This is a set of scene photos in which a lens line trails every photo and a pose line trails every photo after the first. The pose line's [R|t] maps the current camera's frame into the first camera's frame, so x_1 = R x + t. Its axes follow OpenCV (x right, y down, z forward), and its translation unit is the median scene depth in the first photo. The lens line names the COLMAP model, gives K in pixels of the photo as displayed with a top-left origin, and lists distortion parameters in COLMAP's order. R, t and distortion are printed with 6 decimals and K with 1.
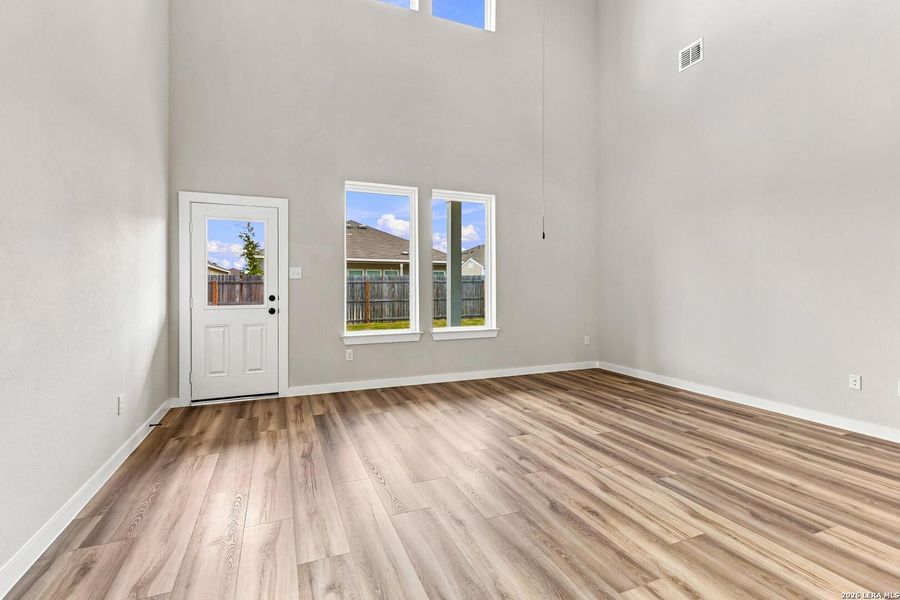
lens RADIAL K [[421.6, 0, 461.3], [0, 421.6, 290.4], [0, 0, 1]] dist [0.004439, -0.000328]
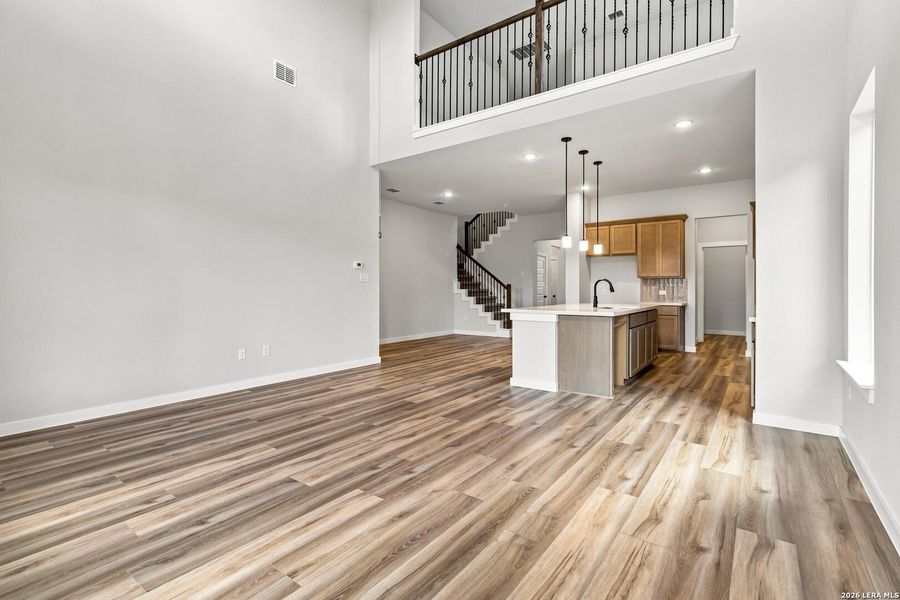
lens RADIAL K [[421.6, 0, 453.4], [0, 421.6, 291.1], [0, 0, 1]] dist [0.004439, -0.000328]
pose [[-0.503633, -0.006193, 0.863896, -0.604852], [0.003059, 0.999955, 0.008951, -0.001846], [-0.863913, 0.007151, -0.503591, 1.060572]]
